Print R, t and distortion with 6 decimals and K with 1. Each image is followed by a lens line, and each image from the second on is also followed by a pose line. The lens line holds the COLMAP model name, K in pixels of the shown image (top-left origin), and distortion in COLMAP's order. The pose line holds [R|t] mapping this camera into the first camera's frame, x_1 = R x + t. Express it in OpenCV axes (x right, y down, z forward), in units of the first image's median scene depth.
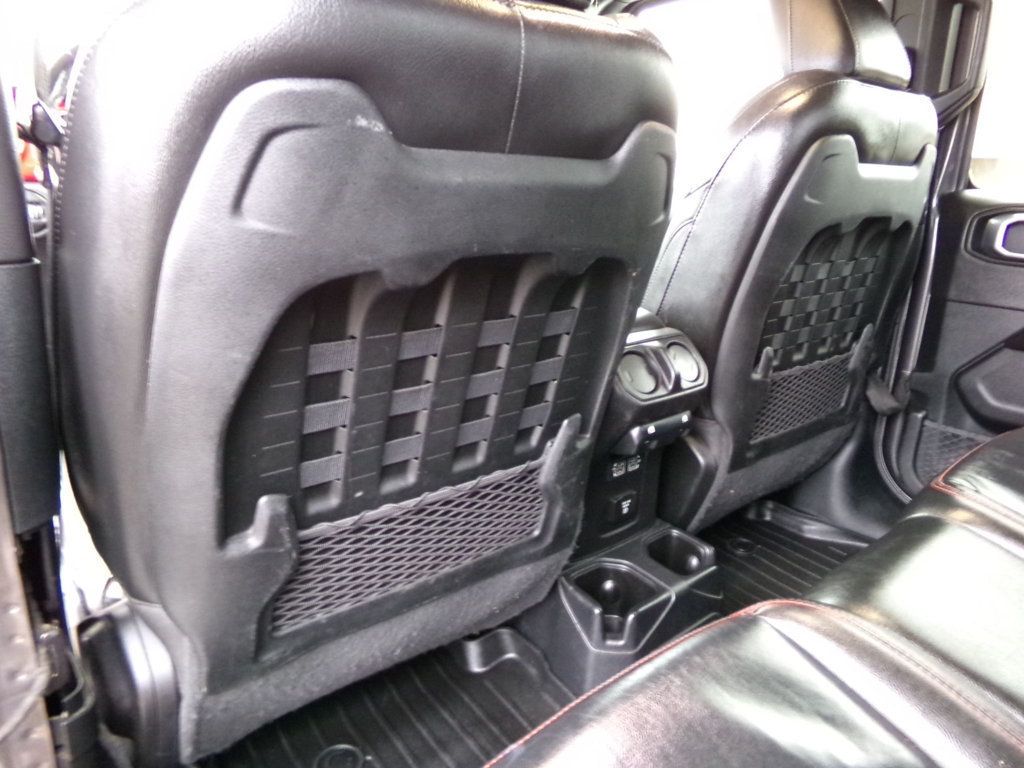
lens RADIAL K [[705.6, 0, 510.3], [0, 705.6, 384.7], [0, 0, 1]] dist [-0.000219, 0.021589]
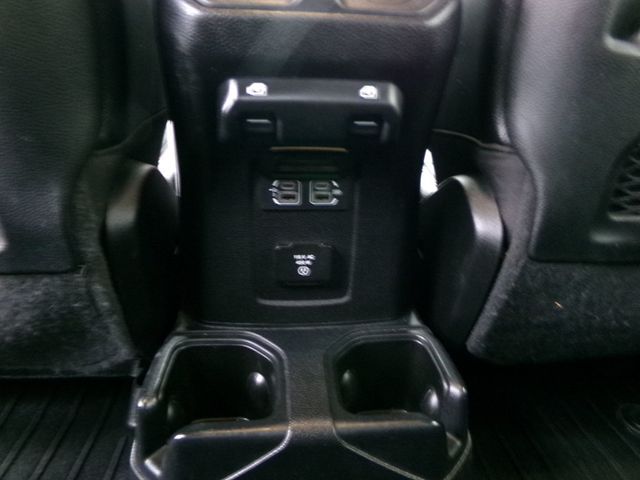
lens RADIAL K [[441.0, 0, 321.2], [0, 441.0, 239.0], [0, 0, 1]] dist [-0.000219, 0.021589]
pose [[0.828947, 0.194417, -0.524451, 0.371054], [-0.181505, 0.980406, 0.076555, 0.121178], [0.529058, 0.031730, 0.847992, 0.694011]]
